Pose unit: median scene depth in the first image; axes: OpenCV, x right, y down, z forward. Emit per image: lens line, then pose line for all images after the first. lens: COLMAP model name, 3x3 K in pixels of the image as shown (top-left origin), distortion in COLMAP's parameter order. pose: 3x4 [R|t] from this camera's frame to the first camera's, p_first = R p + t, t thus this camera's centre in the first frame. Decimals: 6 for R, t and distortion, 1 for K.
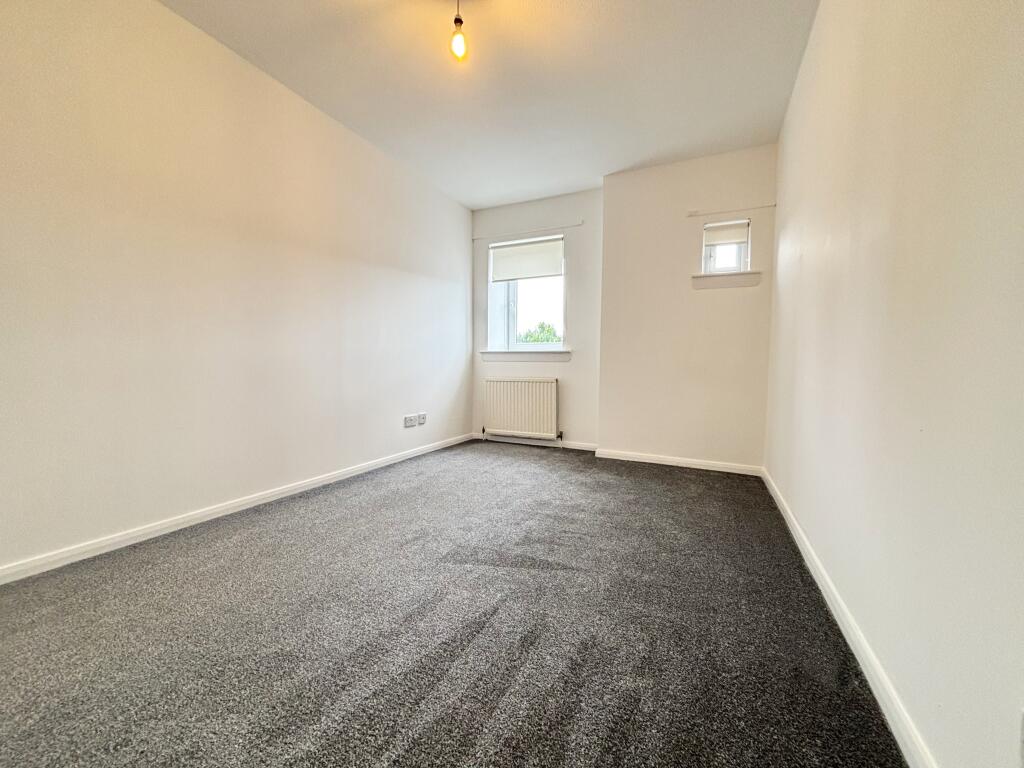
lens RADIAL K [[412.8, 0, 512.0], [0, 412.8, 384.0], [0, 0, 1]] dist [0.023738, -0.000040]
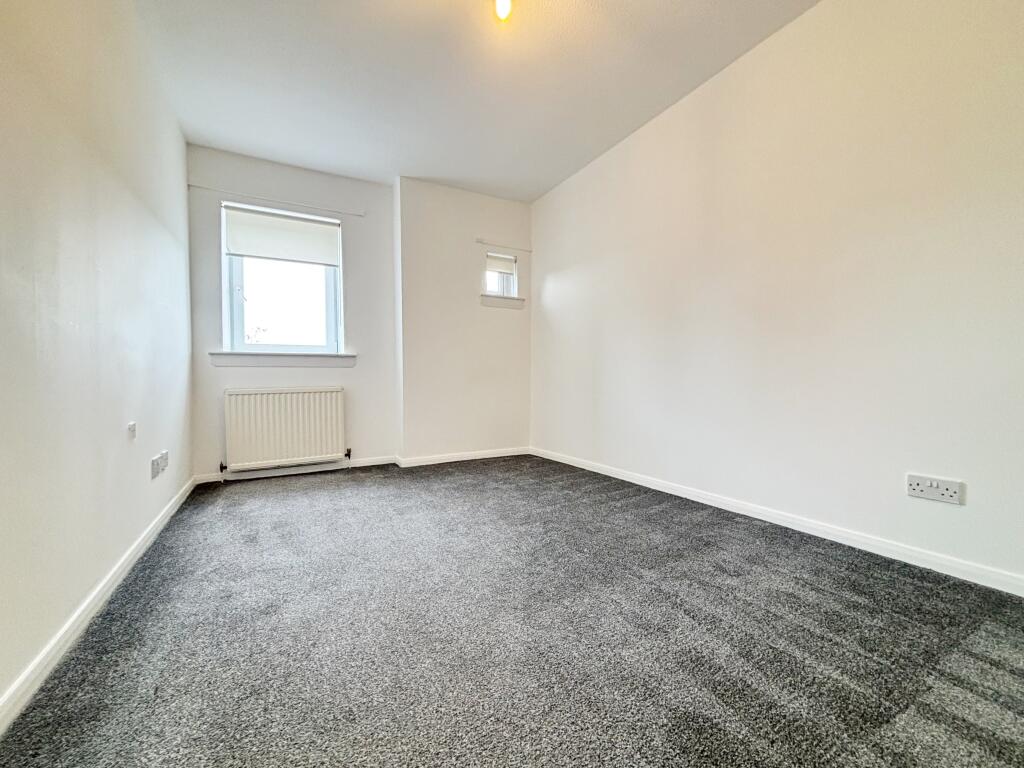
lens RADIAL K [[408.7, 0, 512.0], [0, 408.7, 384.0], [0, 0, 1]] dist [-0.001109, -0.000209]
pose [[0.572353, -0.025102, 0.819623, -0.387656], [0.055505, 0.998425, -0.008182, 0.006976], [-0.818127, 0.050176, 0.572844, 0.239490]]
